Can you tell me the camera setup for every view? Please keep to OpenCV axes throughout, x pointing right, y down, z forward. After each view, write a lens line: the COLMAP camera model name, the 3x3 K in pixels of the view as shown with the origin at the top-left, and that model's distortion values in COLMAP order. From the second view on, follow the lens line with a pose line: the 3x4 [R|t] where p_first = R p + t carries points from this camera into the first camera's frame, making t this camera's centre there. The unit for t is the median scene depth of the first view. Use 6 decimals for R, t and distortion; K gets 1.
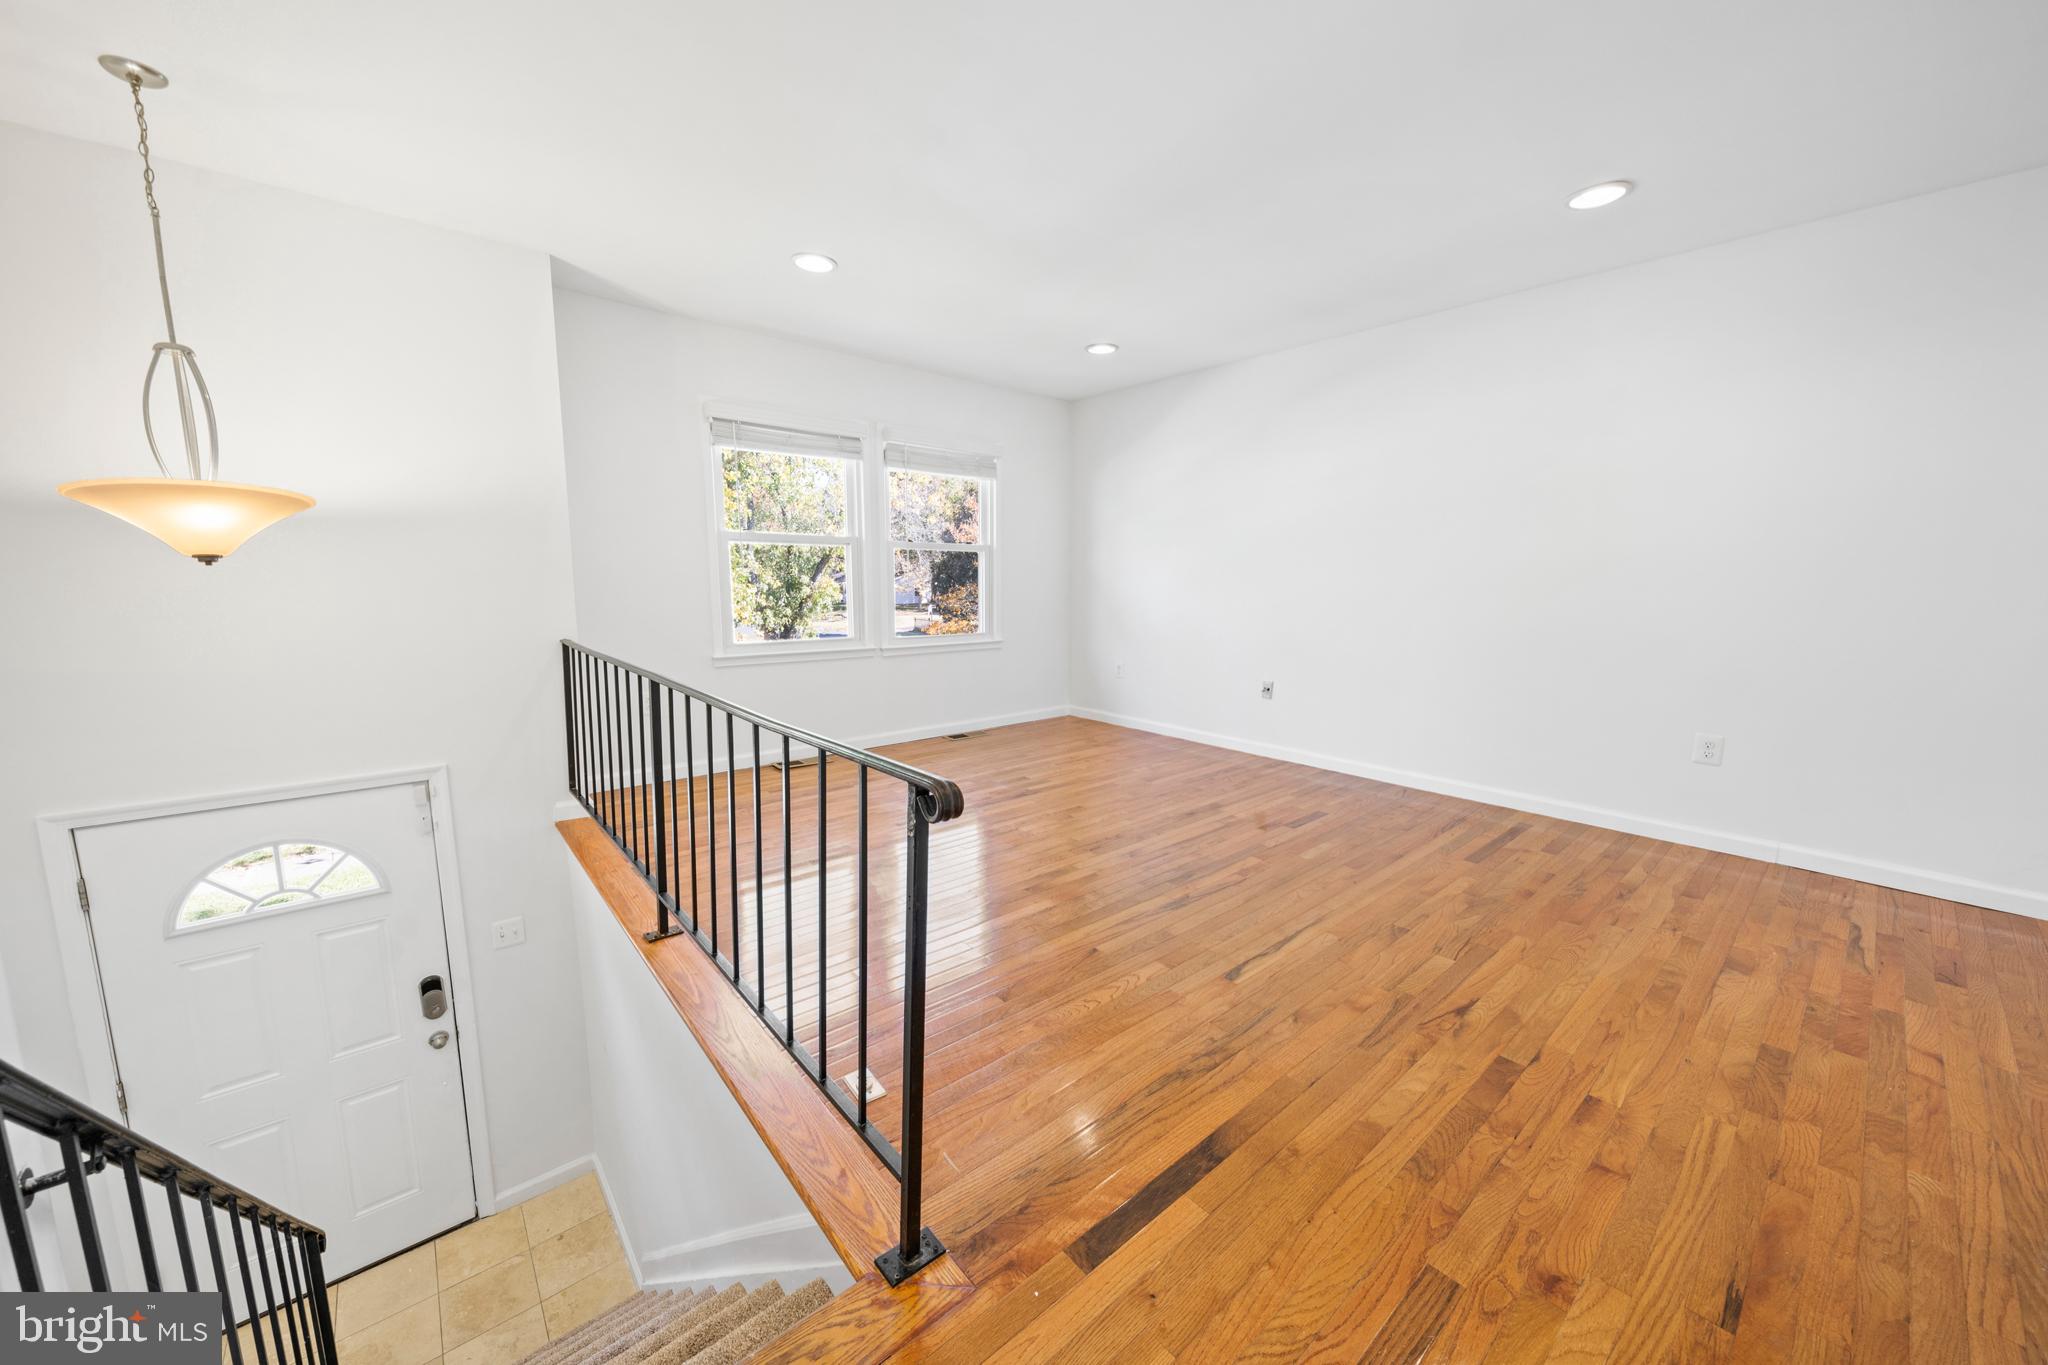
lens RADIAL K [[732.7, 0, 1024.0], [0, 732.7, 682.5], [0, 0, 1]] dist [0.012071, 0.000001]
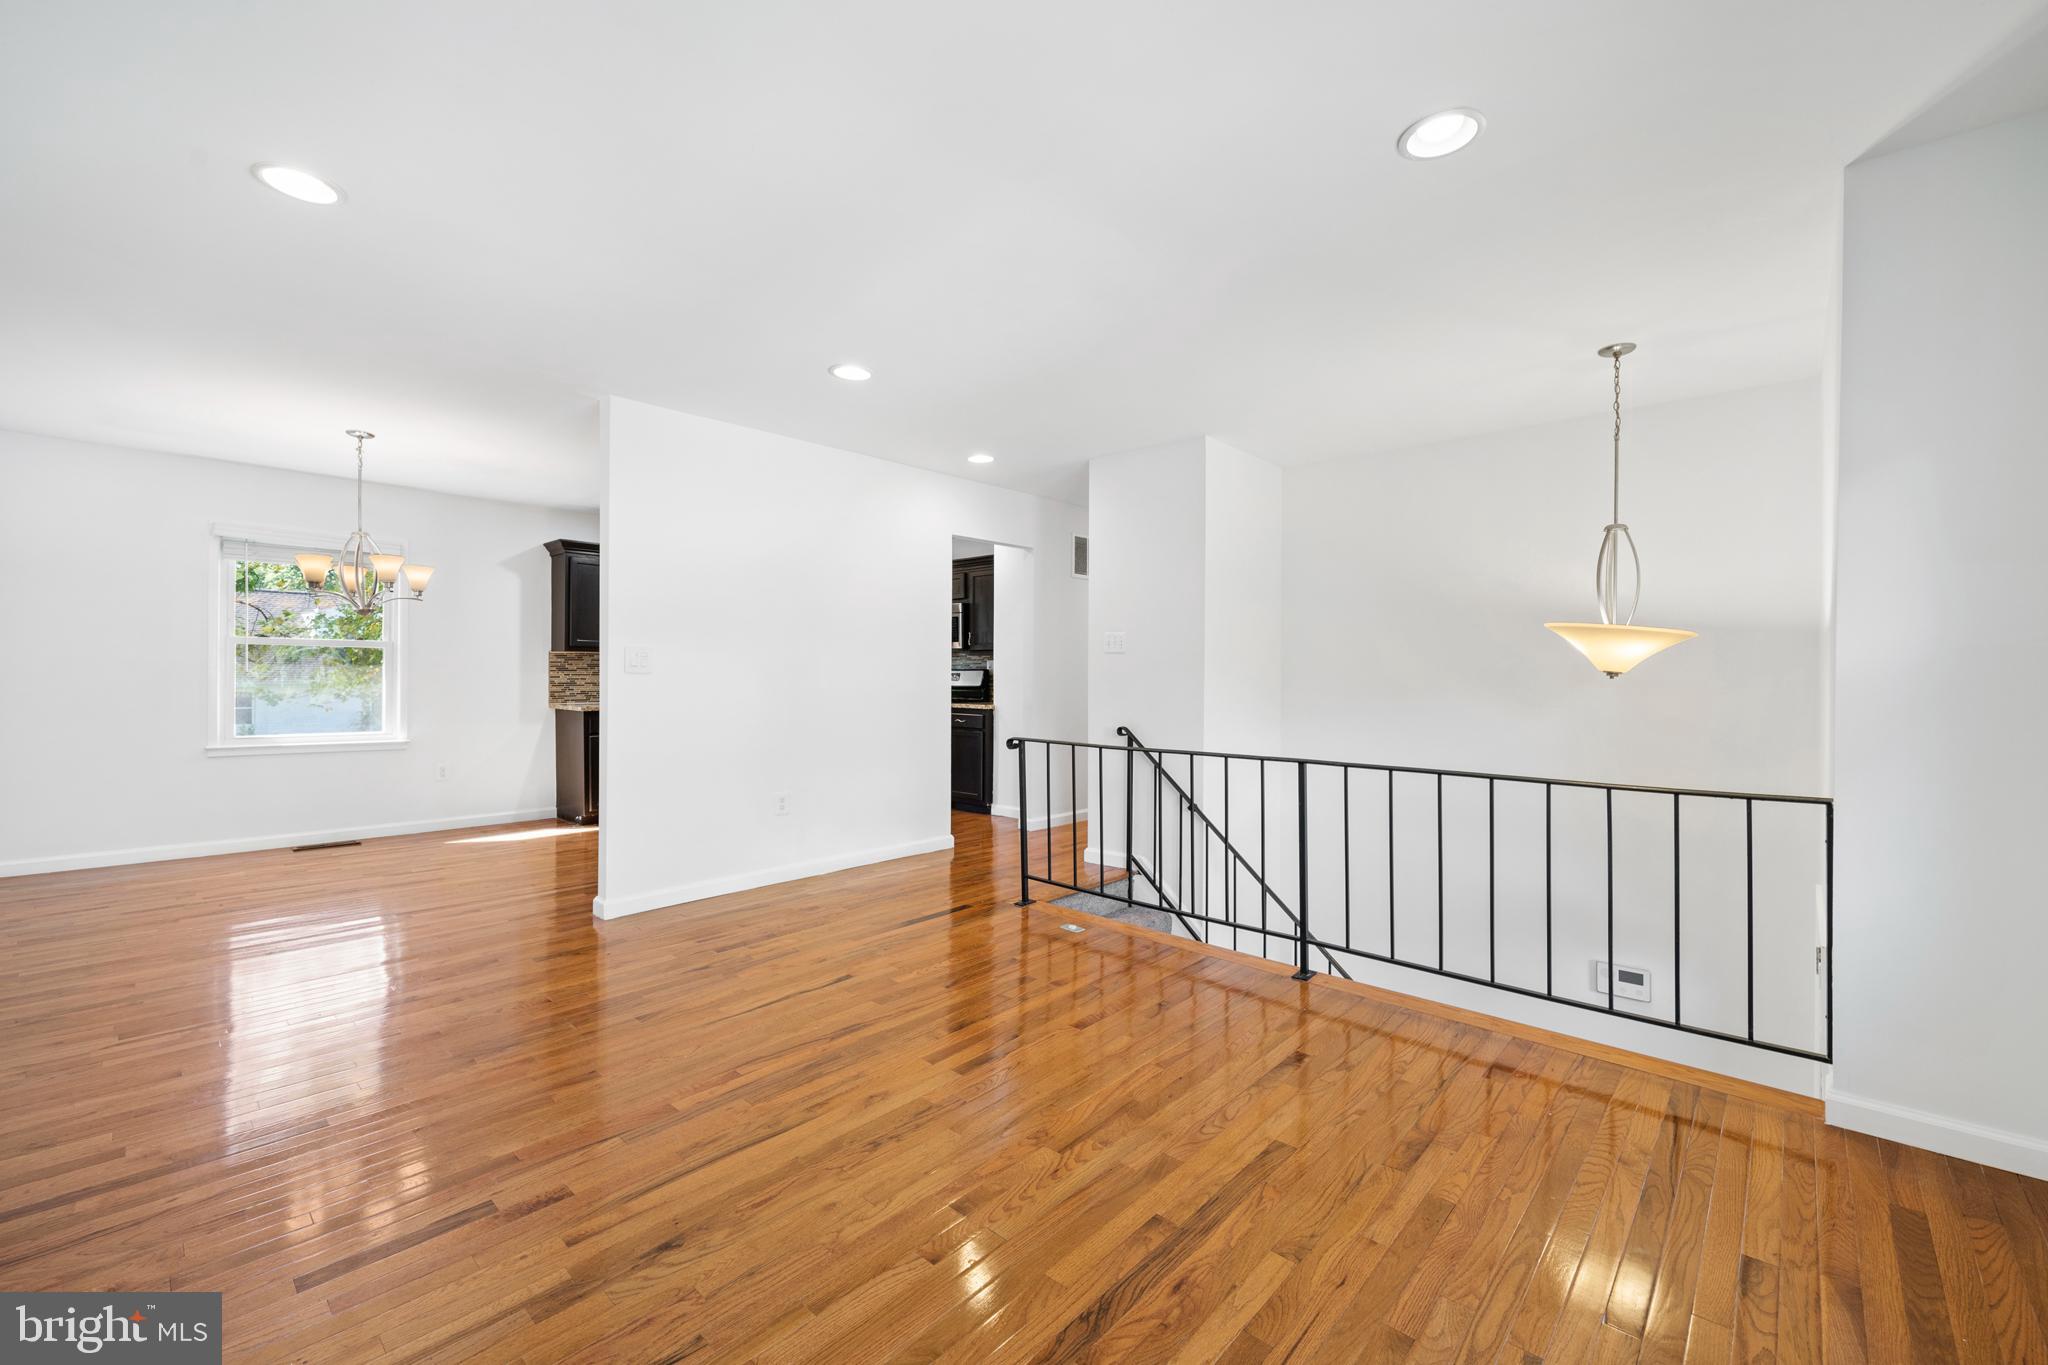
lens RADIAL K [[819.9, 0, 1024.1], [0, 819.9, 673.6], [0, 0, 1]] dist [0.000364, 0.000001]
pose [[-0.993212, -0.016645, -0.115123, 0.135802], [-0.032347, 0.990194, 0.135904, -0.322098], [0.111732, 0.138705, -0.984011, 2.251751]]
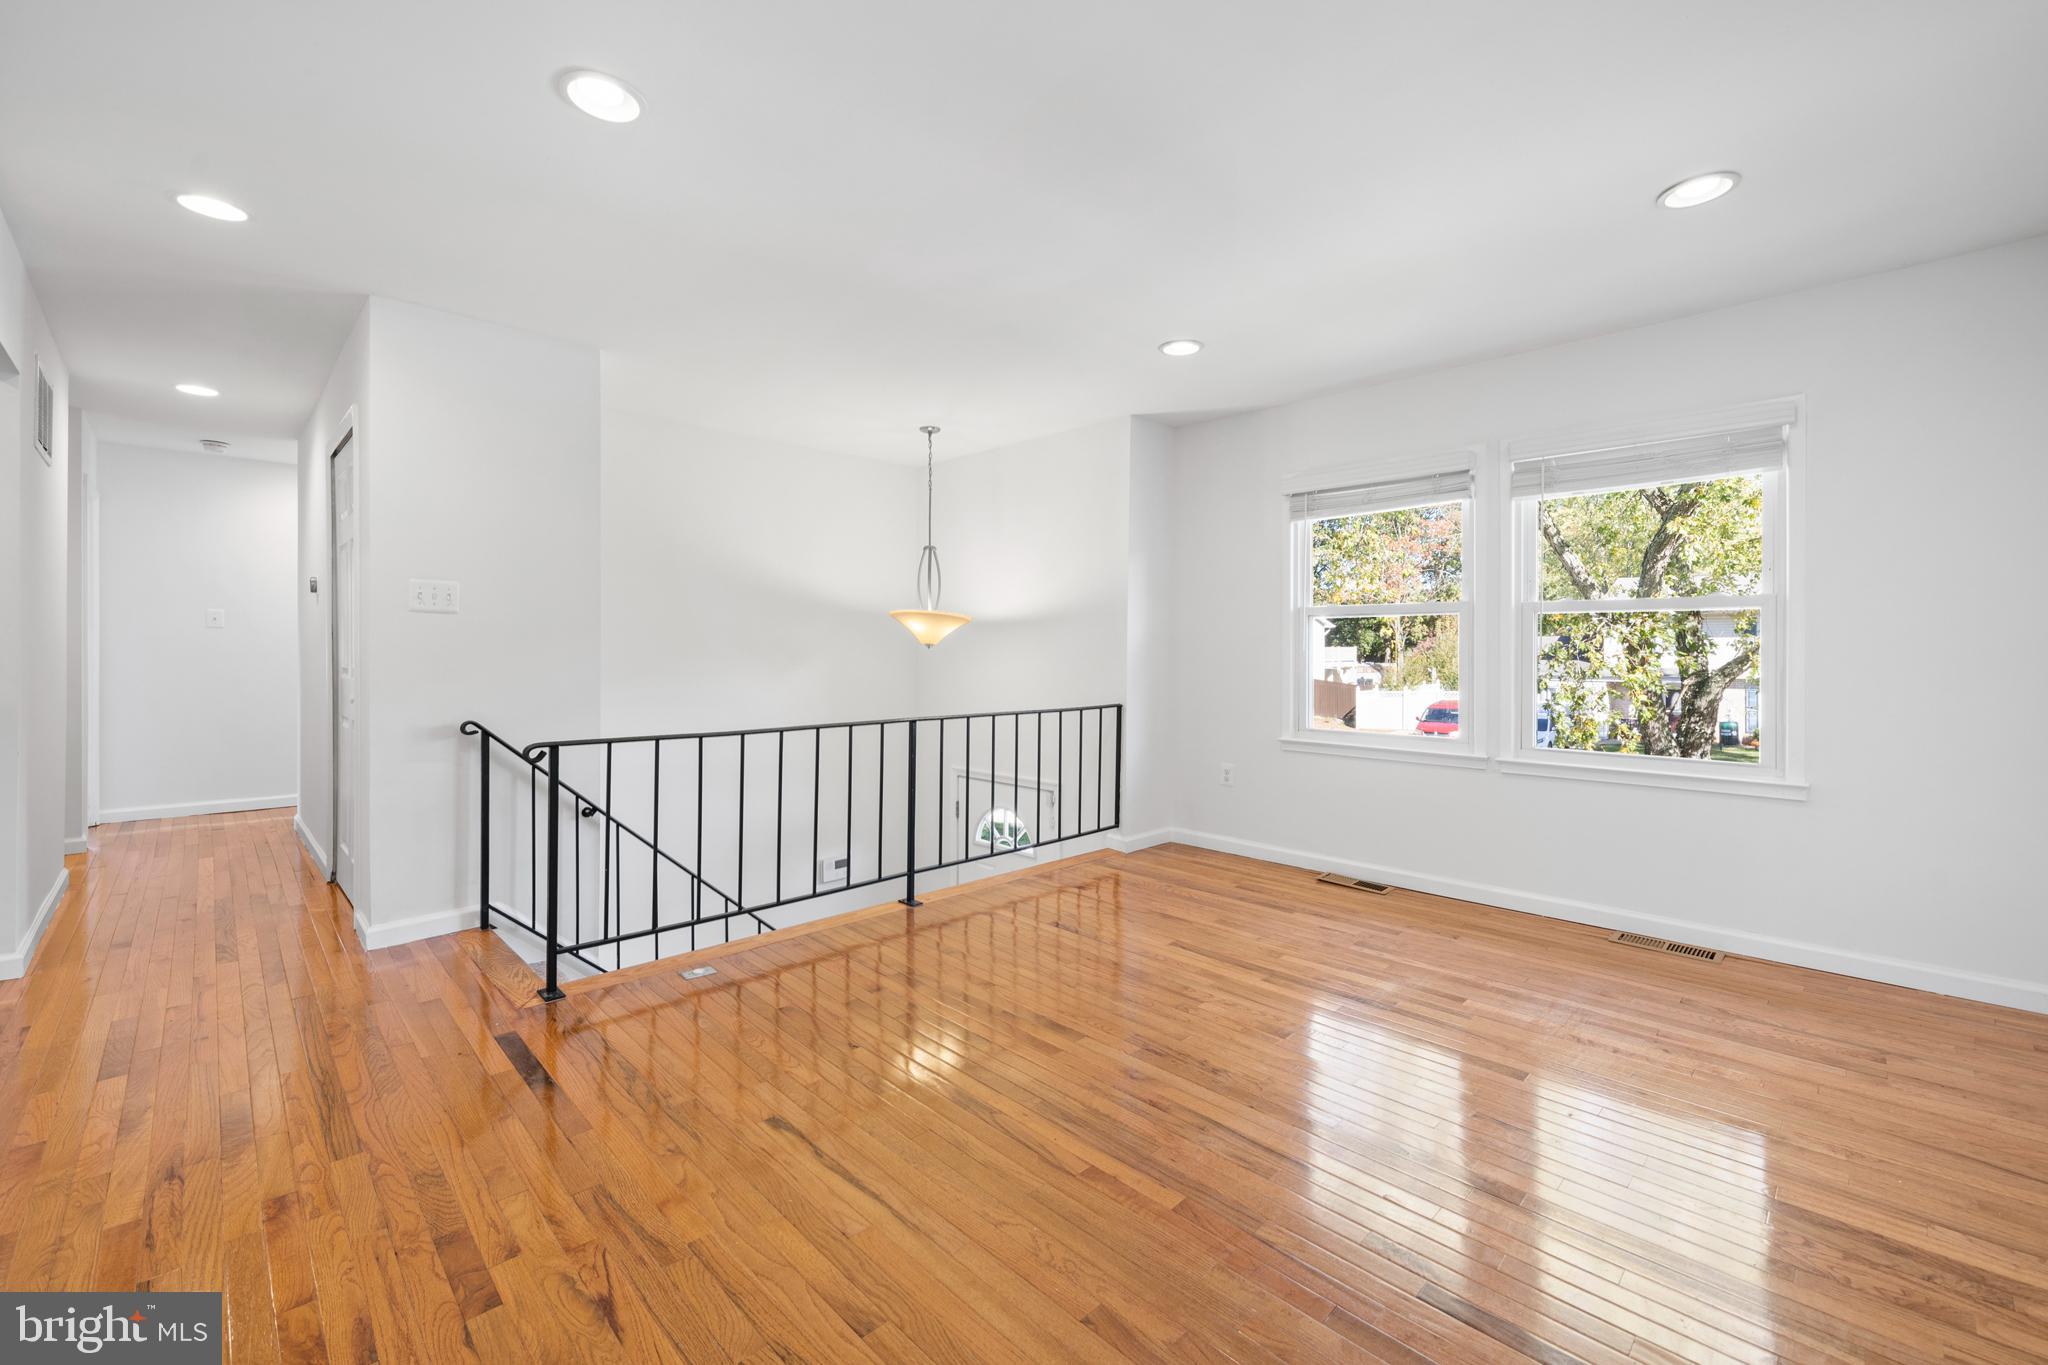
lens RADIAL K [[852.3, 0, 1031.9], [0, 852.3, 651.9], [0, 0, 1]] dist [0.002244, 0.000467]
pose [[0.068535, -0.005489, -0.997634, 1.198806], [-0.146790, 0.989046, -0.015526, -0.148414], [0.986791, 0.147507, 0.066979, 1.076377]]
